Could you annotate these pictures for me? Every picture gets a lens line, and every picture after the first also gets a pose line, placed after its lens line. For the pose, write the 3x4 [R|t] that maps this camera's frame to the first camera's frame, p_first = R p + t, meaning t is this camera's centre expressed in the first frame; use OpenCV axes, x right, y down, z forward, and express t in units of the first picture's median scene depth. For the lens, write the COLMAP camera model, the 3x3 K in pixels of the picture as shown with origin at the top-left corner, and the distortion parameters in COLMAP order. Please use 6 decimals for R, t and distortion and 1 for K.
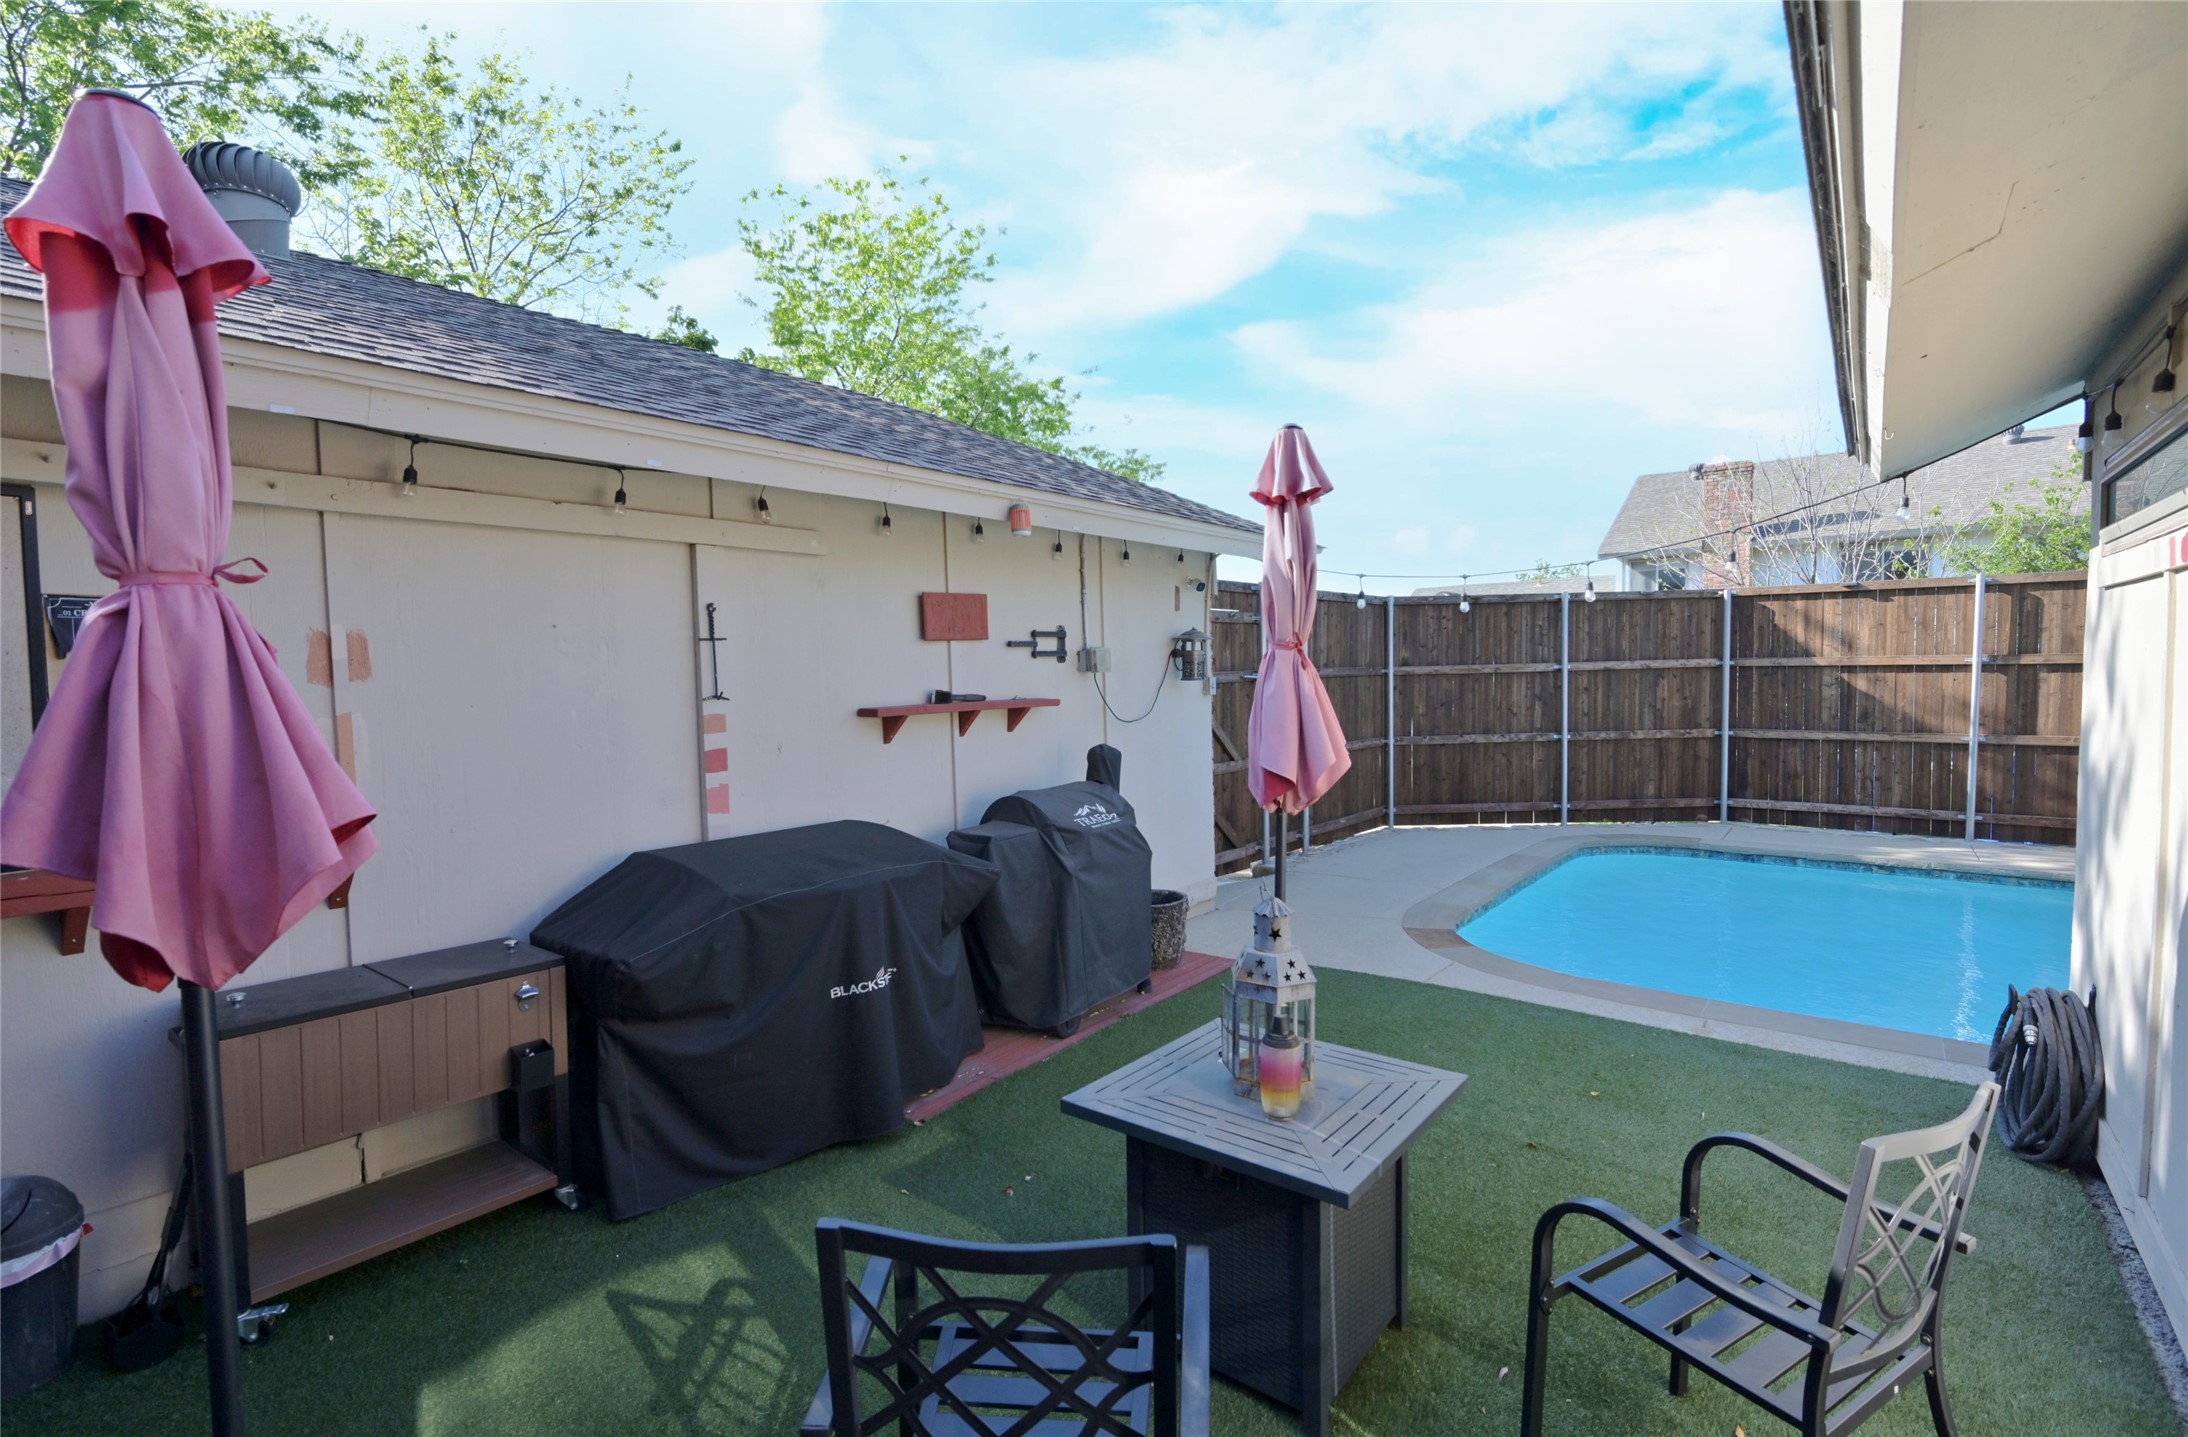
lens RADIAL K [[996.9, 0, 1094.0], [0, 996.9, 718.5], [0, 0, 1]] dist [-0.002208, -0.000199]
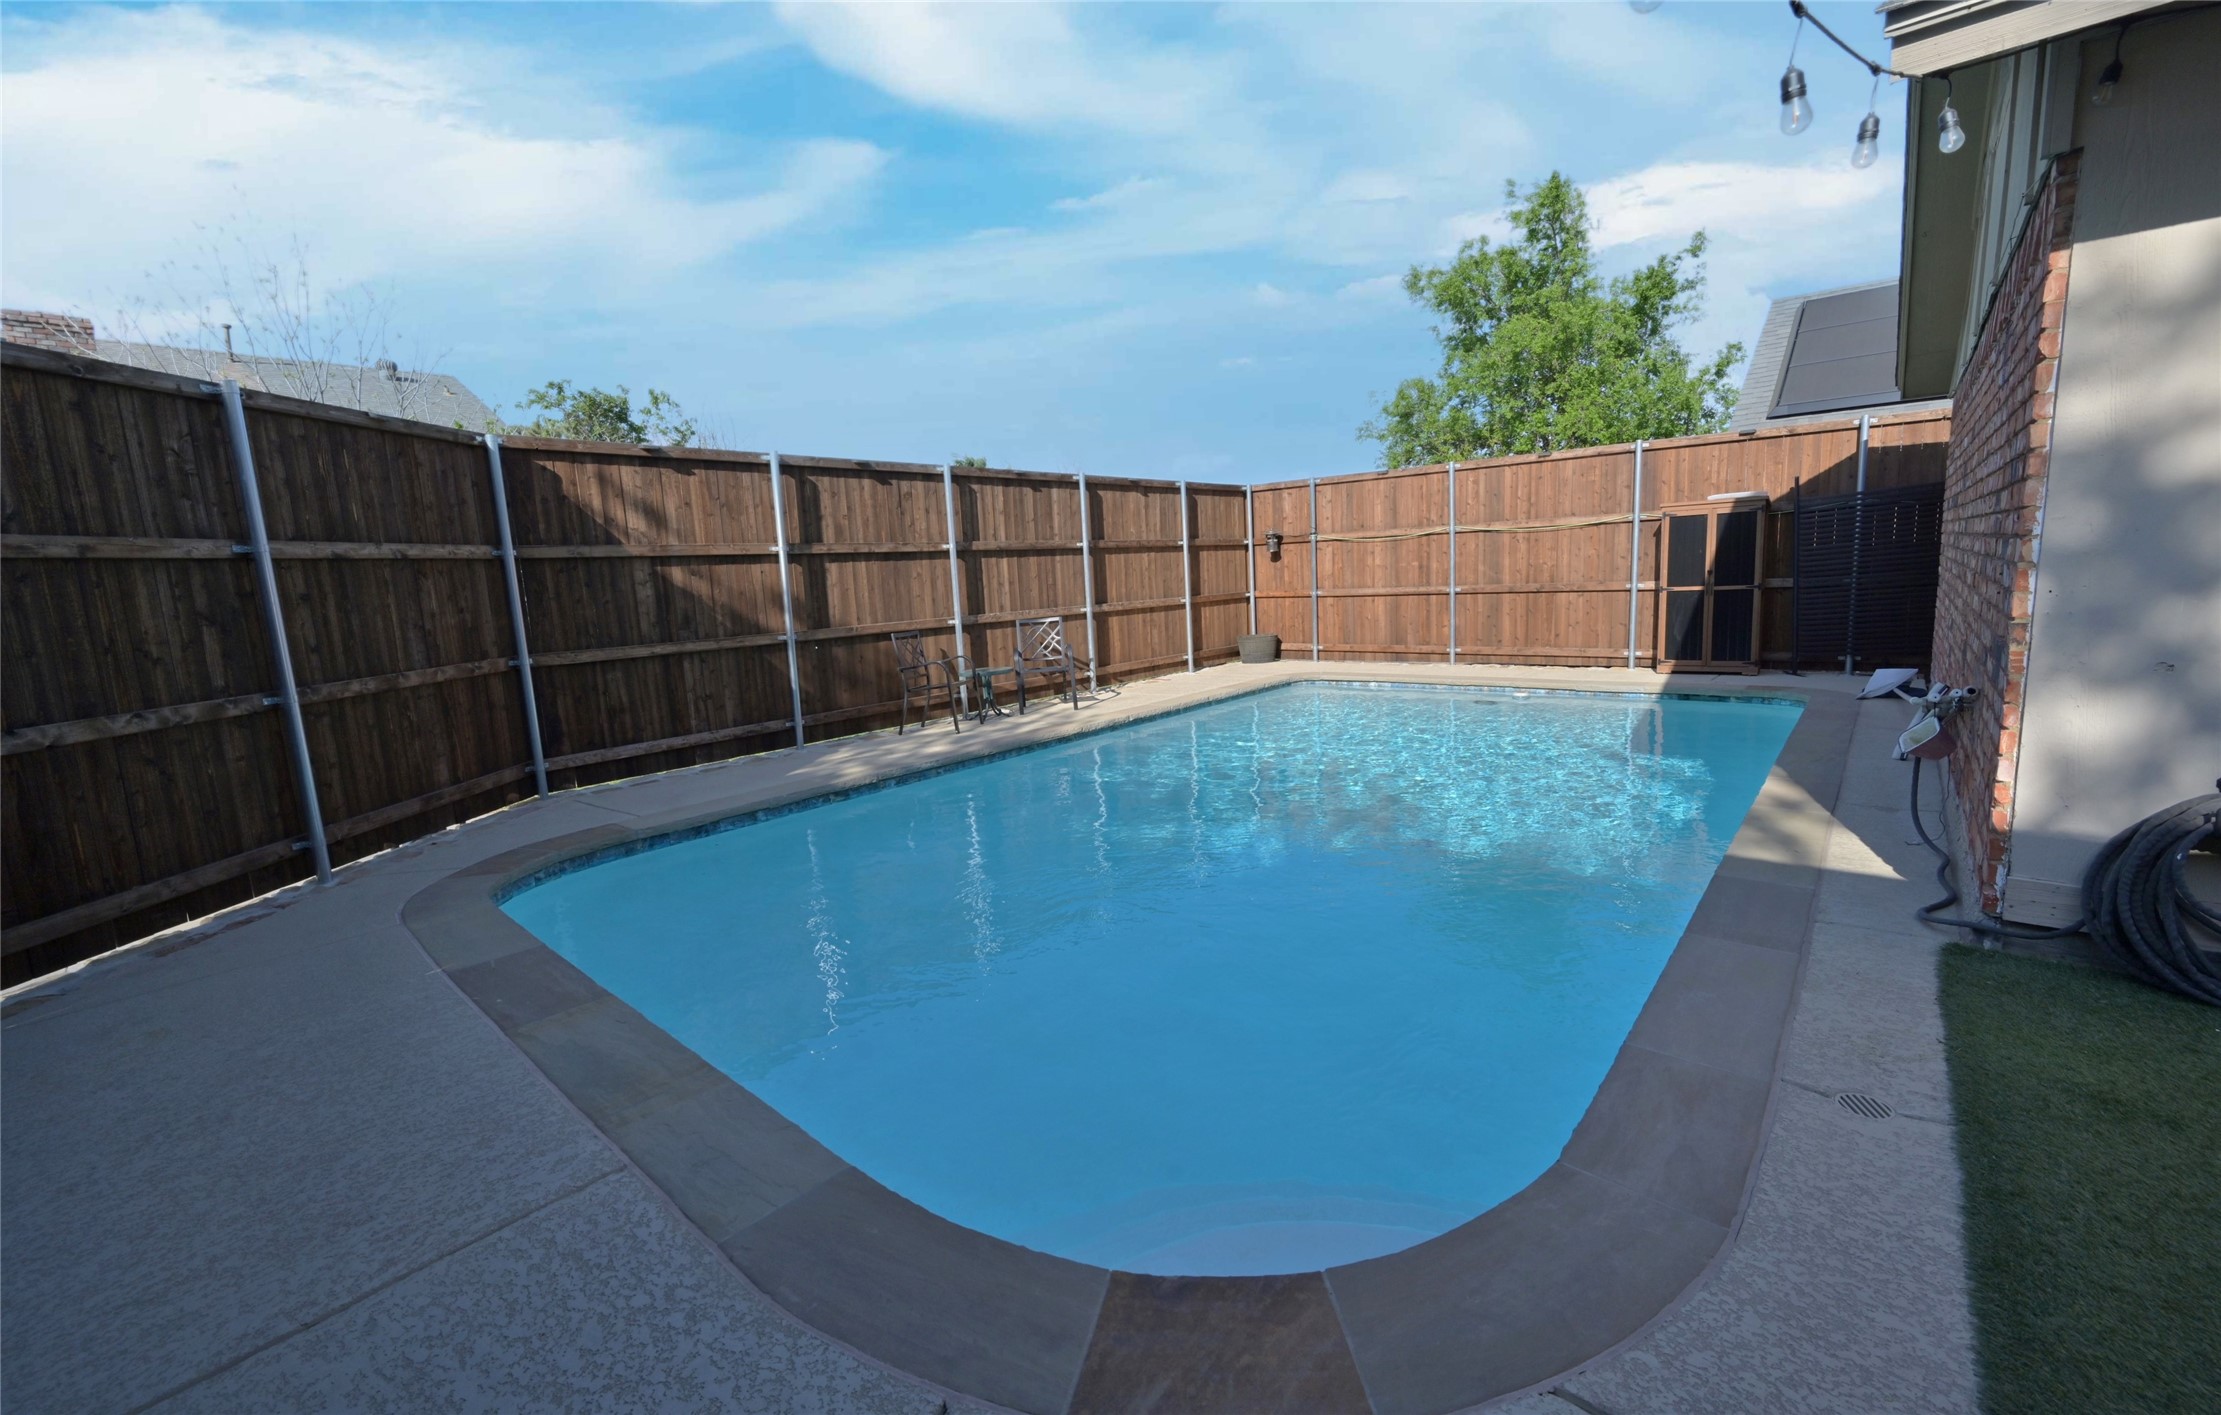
lens RADIAL K [[895.6, 0, 1110.5], [0, 895.6, 707.5], [0, 0, 1]] dist [0.000815, -0.000204]
pose [[0.050998, -0.136290, 0.989355, 0.075673], [0.101959, 0.986179, 0.130596, 0.006843], [-0.993480, 0.094214, 0.064190, 0.616468]]
